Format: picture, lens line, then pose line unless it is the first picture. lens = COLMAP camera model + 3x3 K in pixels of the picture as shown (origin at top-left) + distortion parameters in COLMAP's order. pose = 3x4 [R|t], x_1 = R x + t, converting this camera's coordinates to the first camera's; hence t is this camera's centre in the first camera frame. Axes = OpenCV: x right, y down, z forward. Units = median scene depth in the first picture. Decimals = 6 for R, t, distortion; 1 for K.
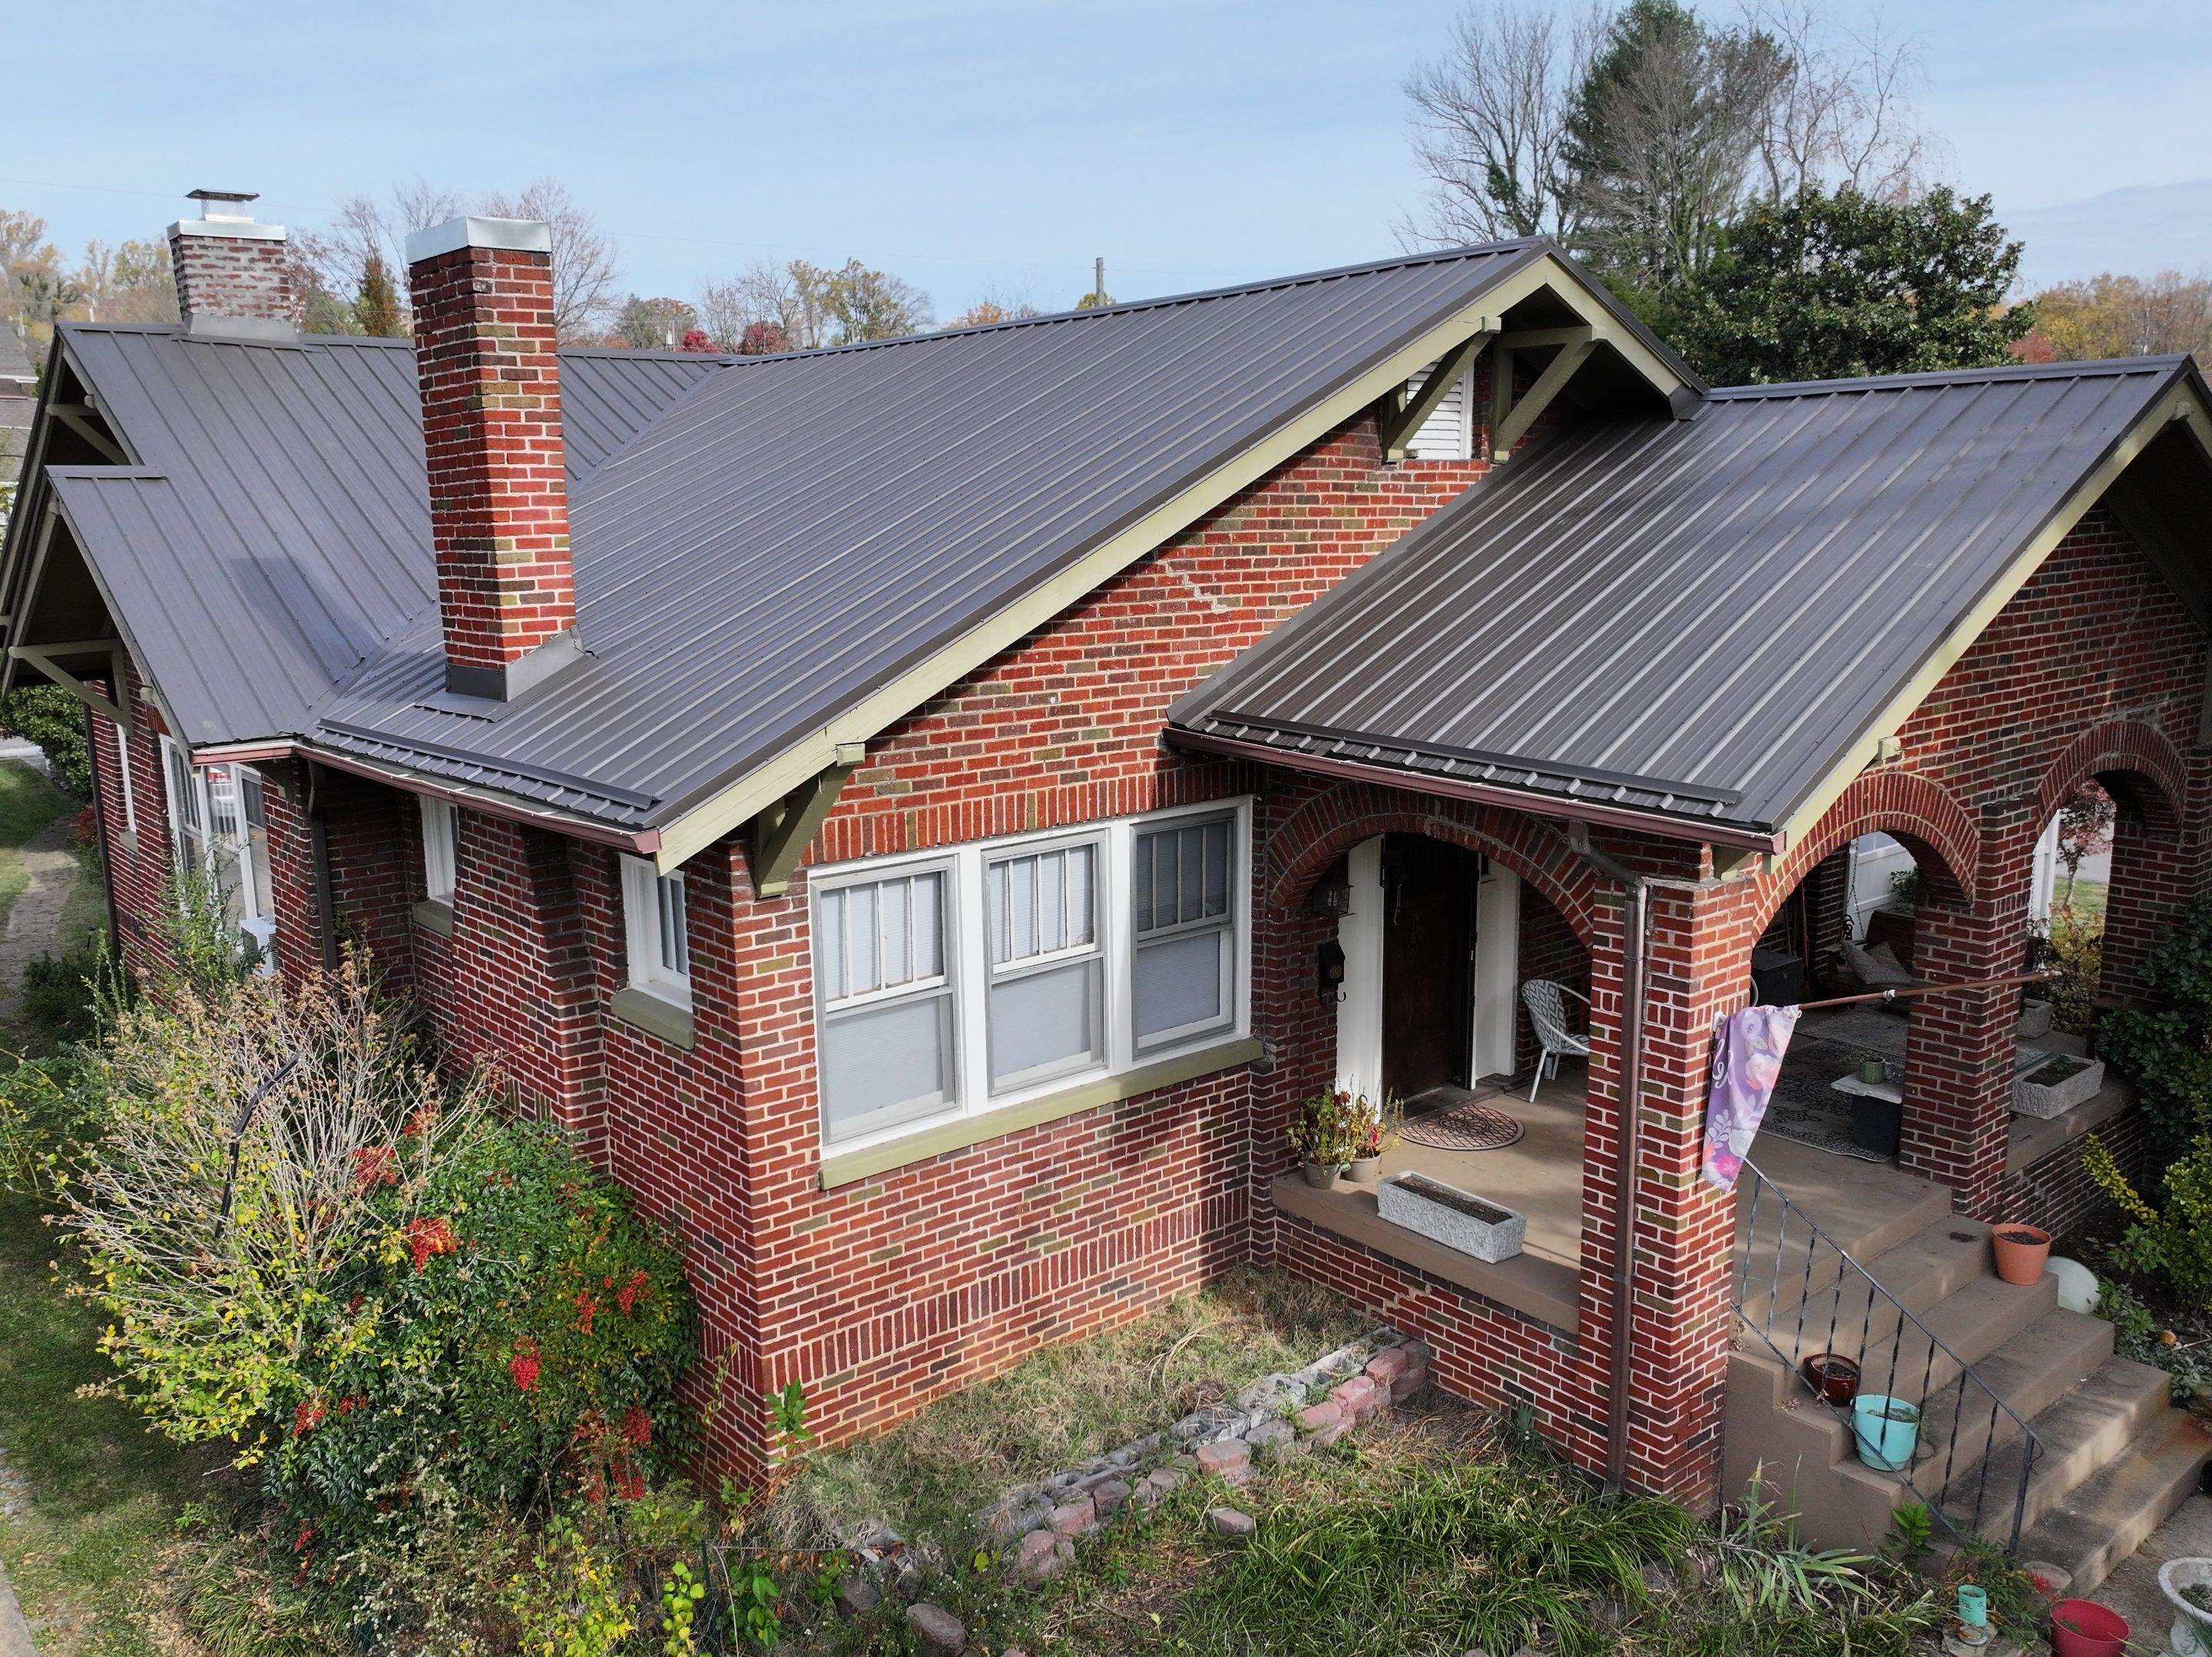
lens RADIAL K [[1774.7, 0, 1103.5], [0, 1774.7, 842.7], [0, 0, 1]] dist [0.002130, 0.005988]
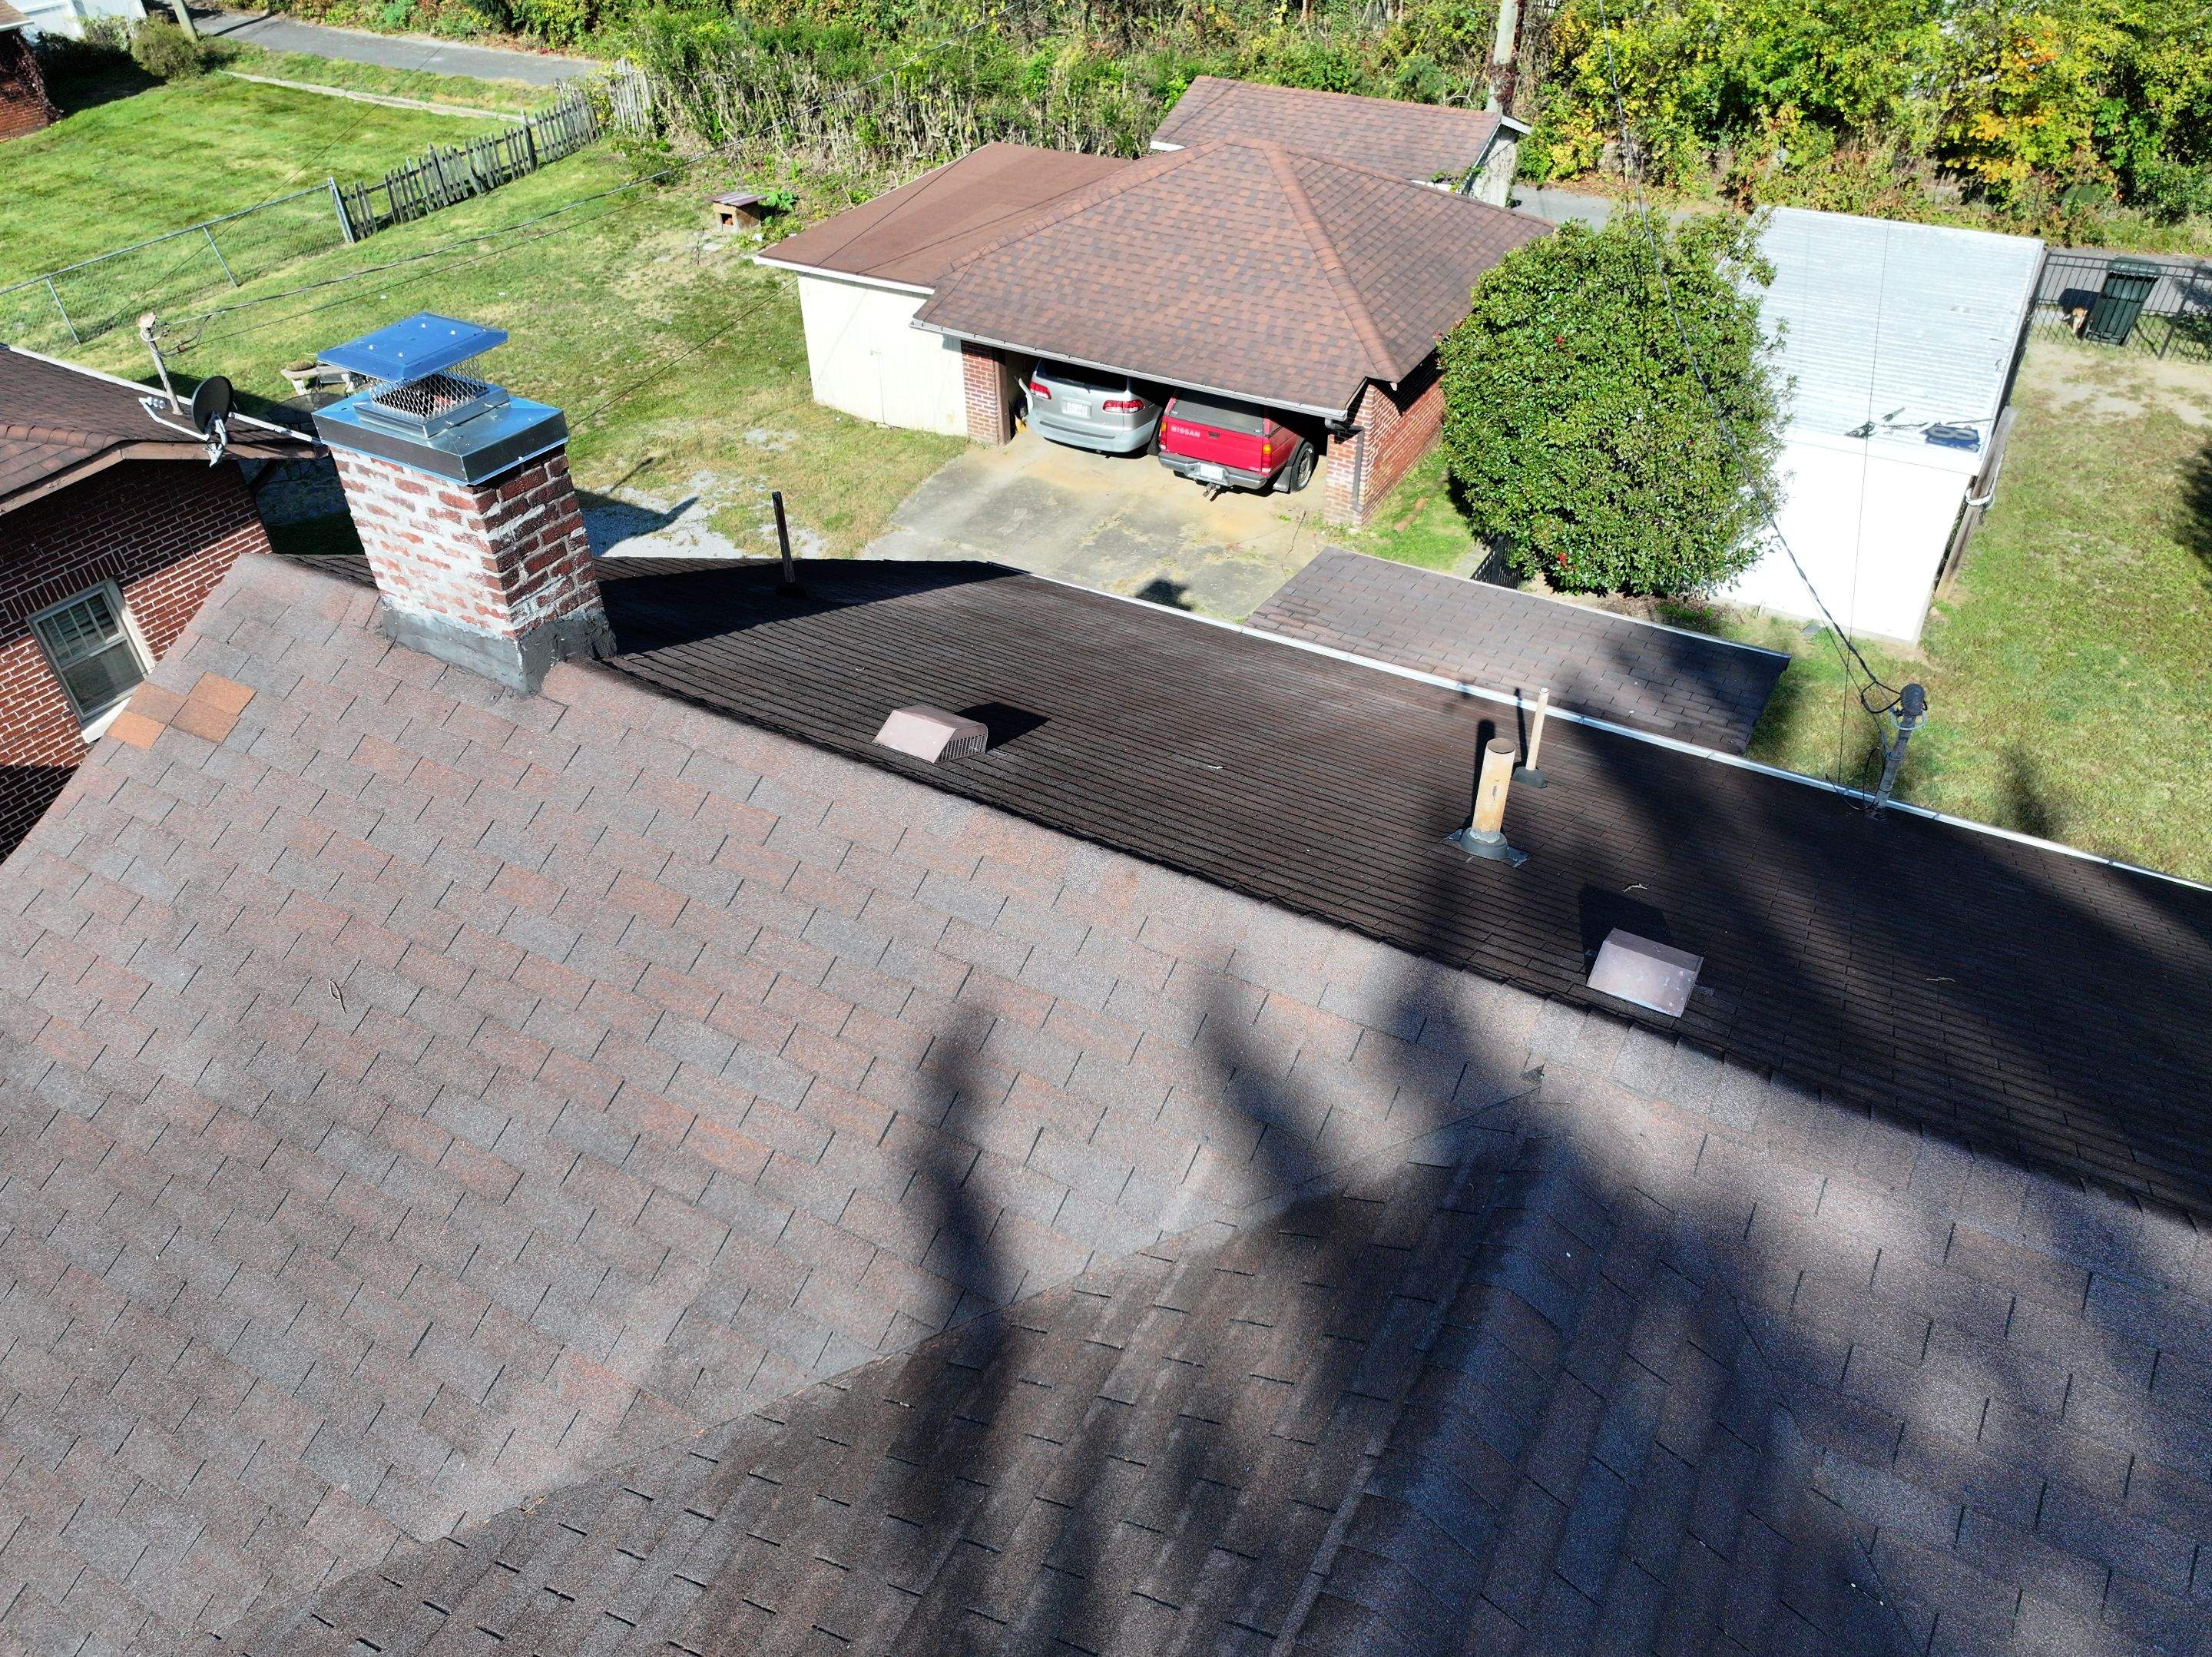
lens RADIAL K [[1550.7, 0, 1099.6], [0, 1550.7, 827.6], [0, 0, 1]] dist [-0.005794, 0.023153]
pose [[0.346833, 0.593037, -0.726645, -0.150468], [-0.166712, 0.801378, 0.574456, -0.781010], [0.922992, -0.078100, 0.376811, 1.526738]]
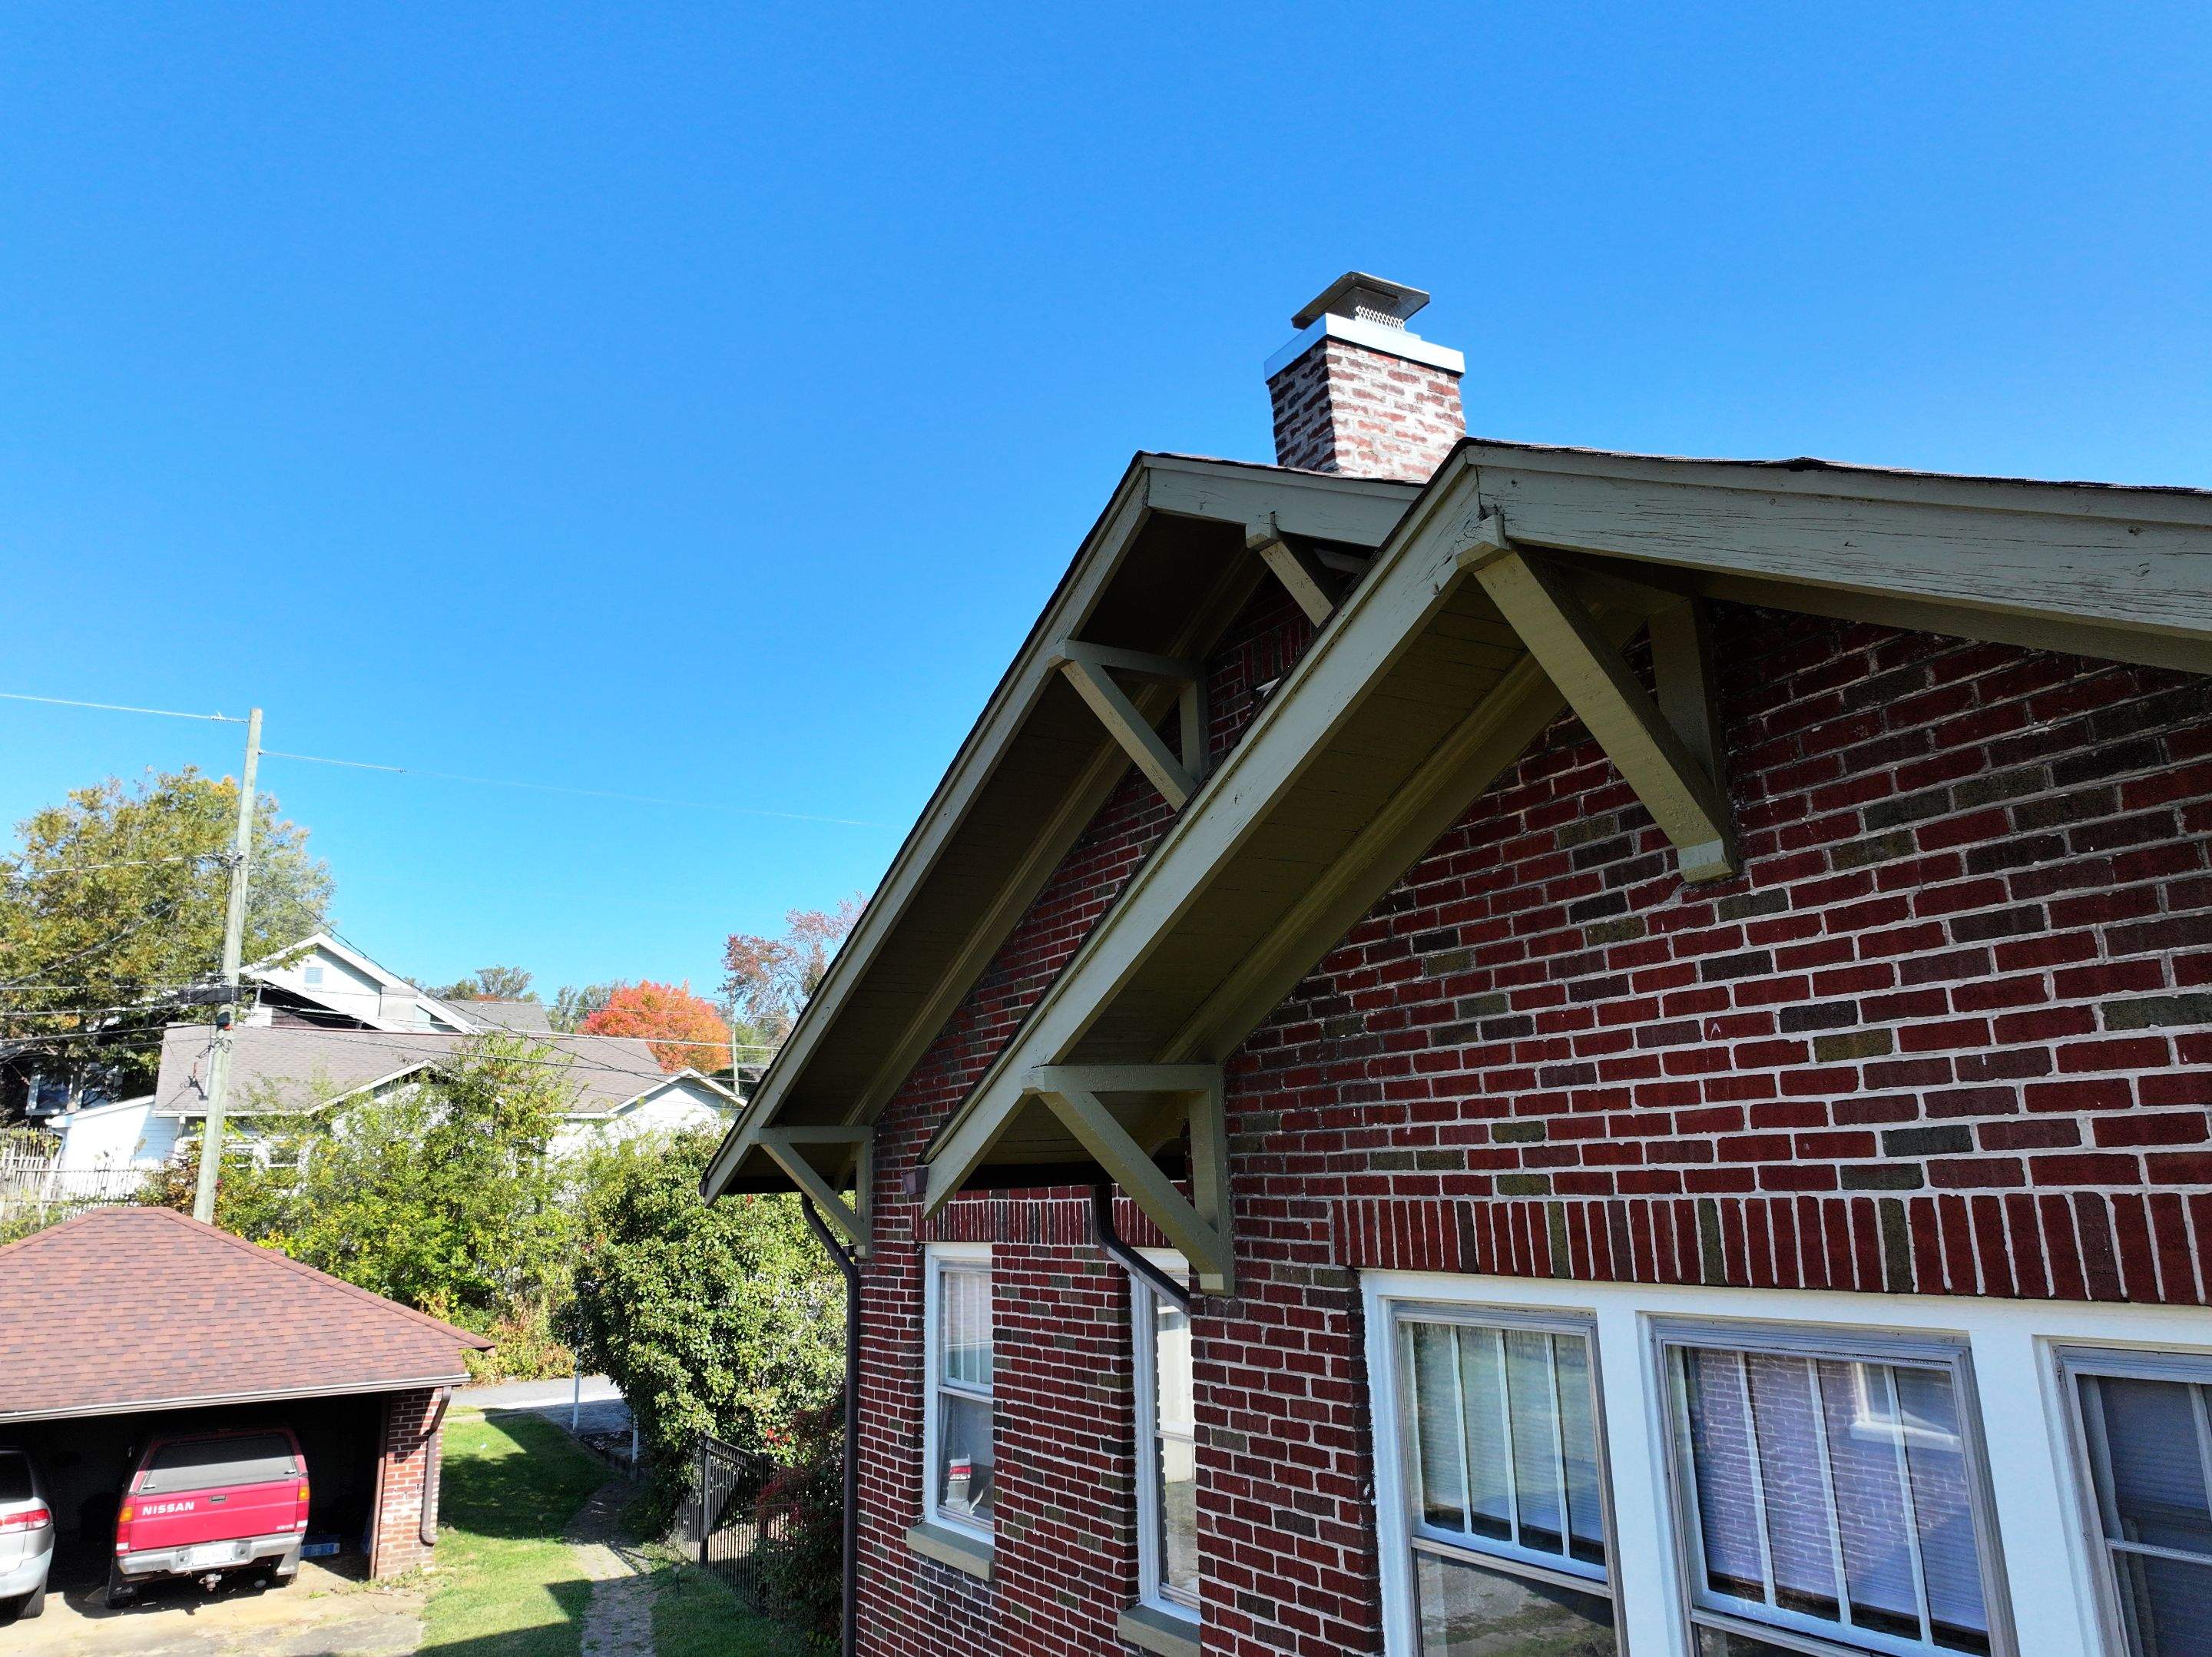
lens RADIAL K [[1554.1, 0, 1107.8], [0, 1554.1, 823.3], [0, 0, 1]] dist [-0.004188, 0.020886]
pose [[0.987734, -0.048337, -0.148478, -0.776445], [-0.016848, 0.912337, -0.409093, -0.015731], [0.155237, 0.406577, 0.900332, 0.925663]]
